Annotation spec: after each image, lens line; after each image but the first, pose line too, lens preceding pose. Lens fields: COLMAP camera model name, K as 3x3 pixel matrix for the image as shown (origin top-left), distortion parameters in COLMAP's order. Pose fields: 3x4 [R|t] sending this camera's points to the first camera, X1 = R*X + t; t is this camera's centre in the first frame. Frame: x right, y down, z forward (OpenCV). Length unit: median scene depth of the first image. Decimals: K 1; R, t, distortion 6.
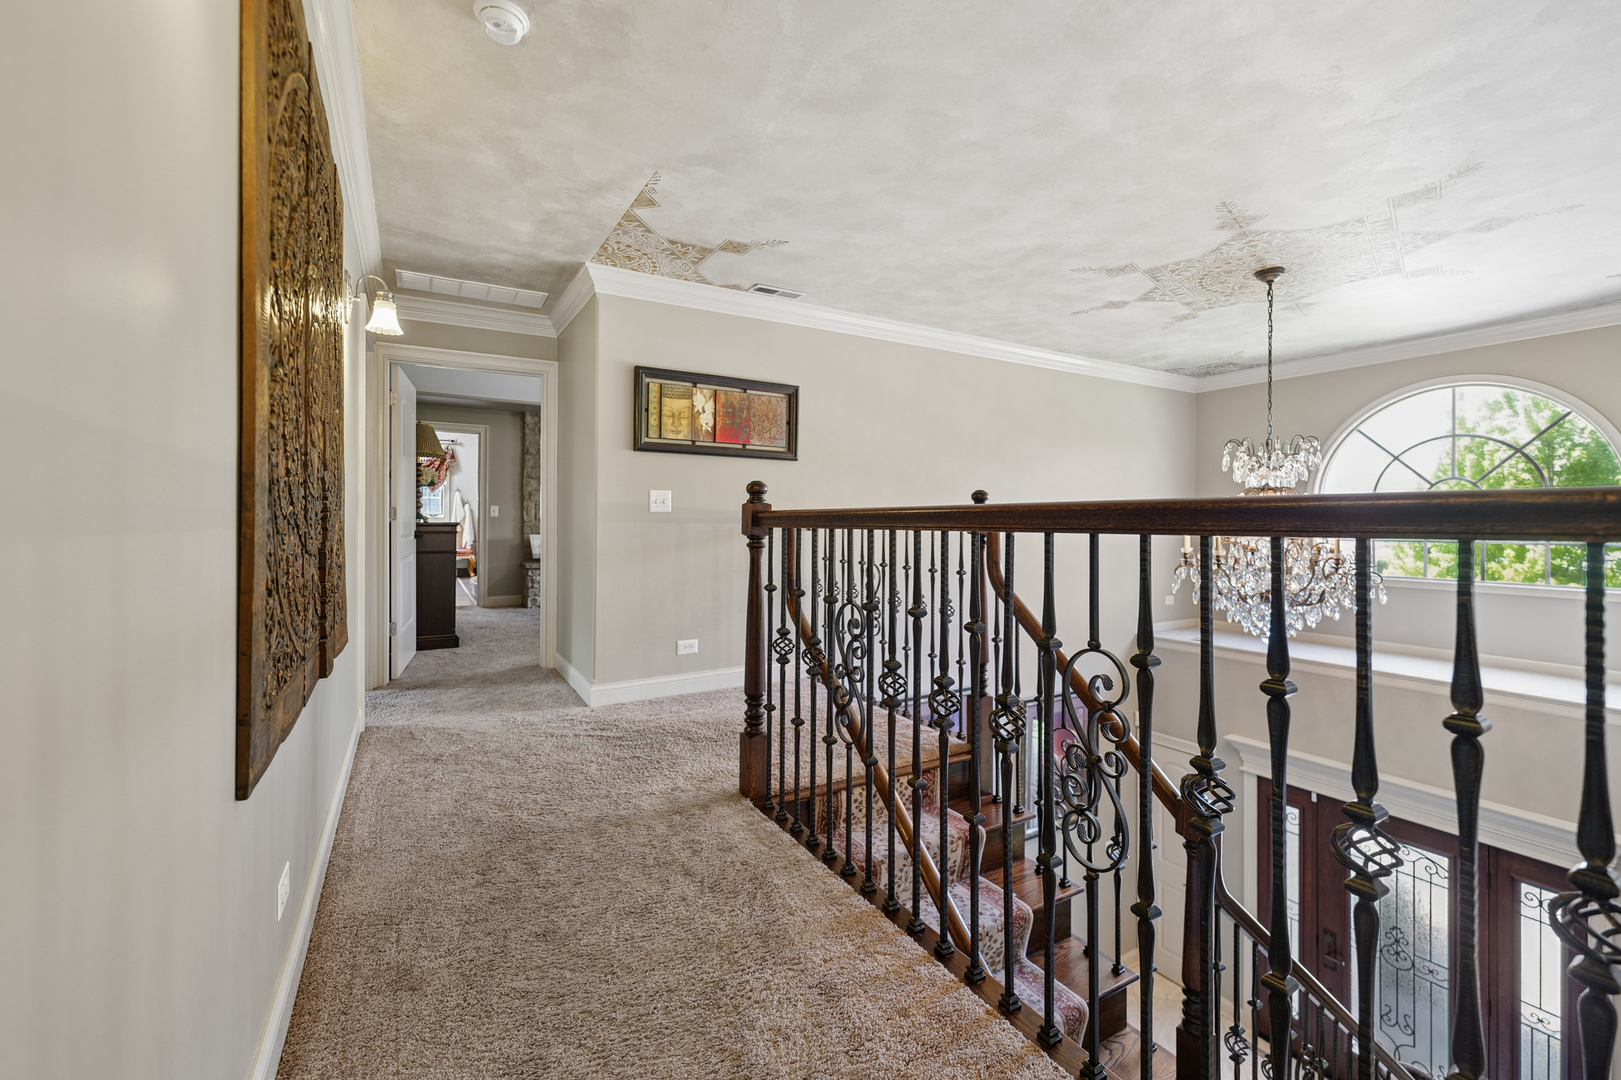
lens RADIAL K [[671.6, 0, 818.8], [0, 671.6, 517.3], [0, 0, 1]] dist [-0.001253, -0.000574]
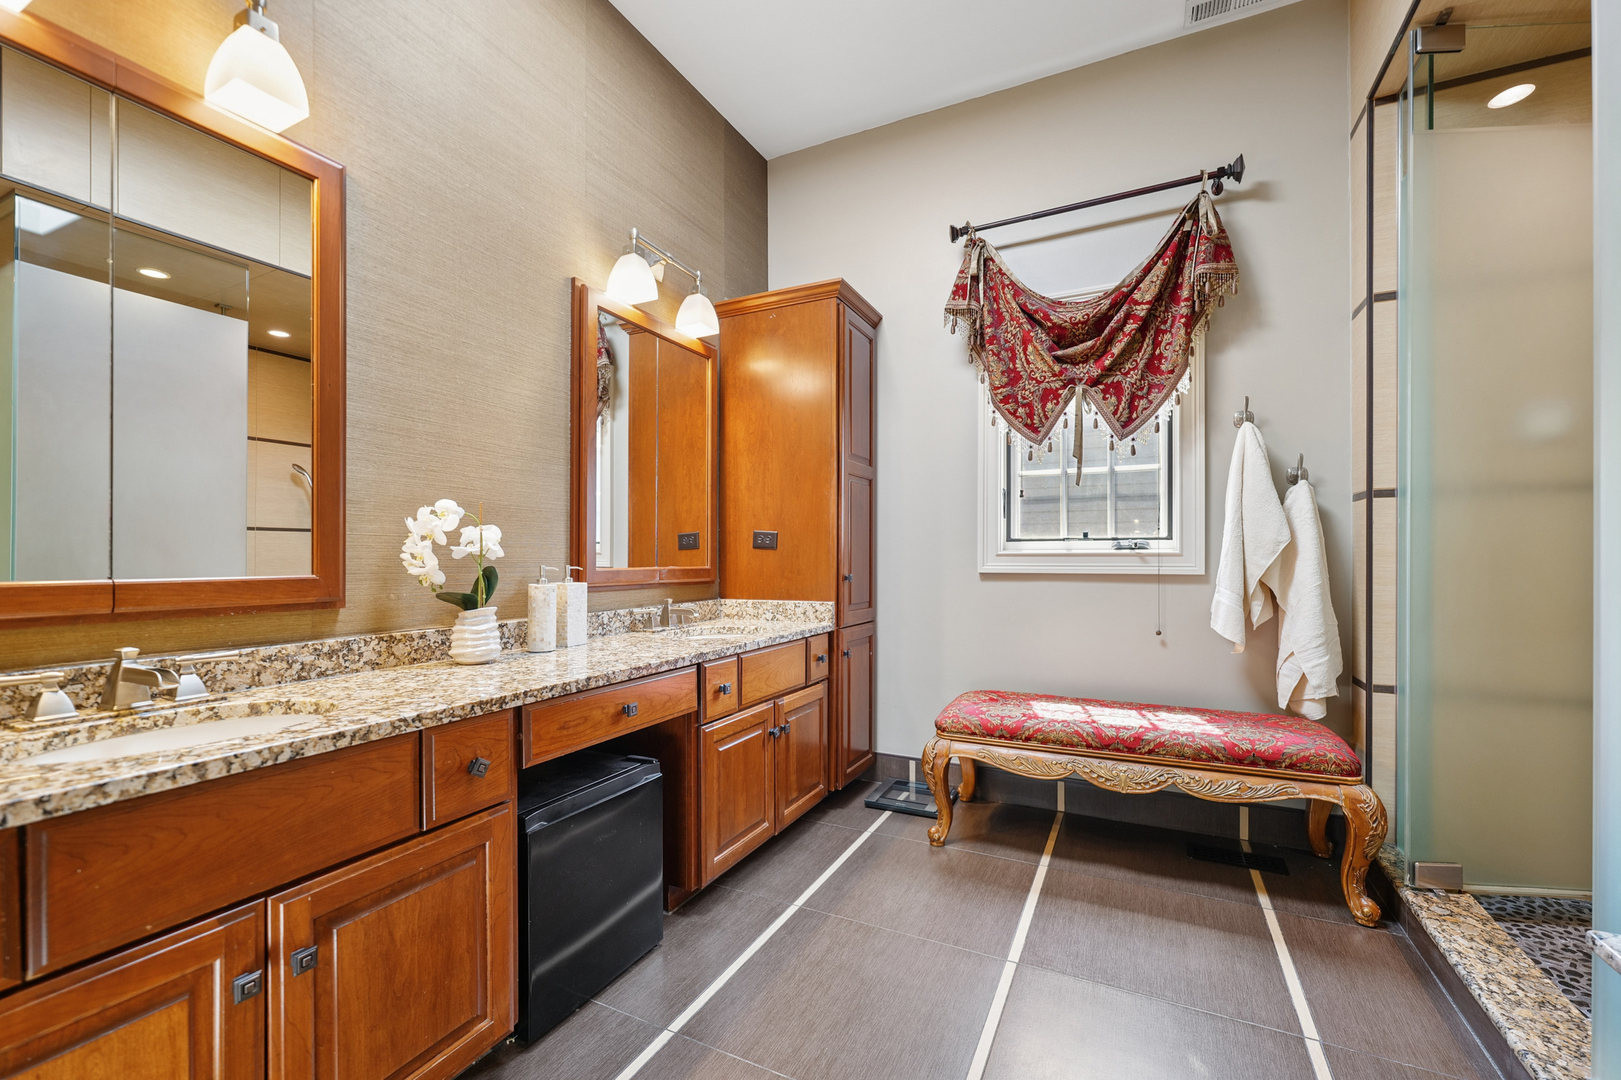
lens RADIAL K [[671.6, 0, 818.8], [0, 671.6, 517.3], [0, 0, 1]] dist [-0.001253, -0.000574]
pose [[0.541029, -0.023434, -0.840678, -0.530031], [0.014116, 0.999724, -0.018782, -0.010480], [0.840886, -0.001705, 0.541210, 0.944652]]
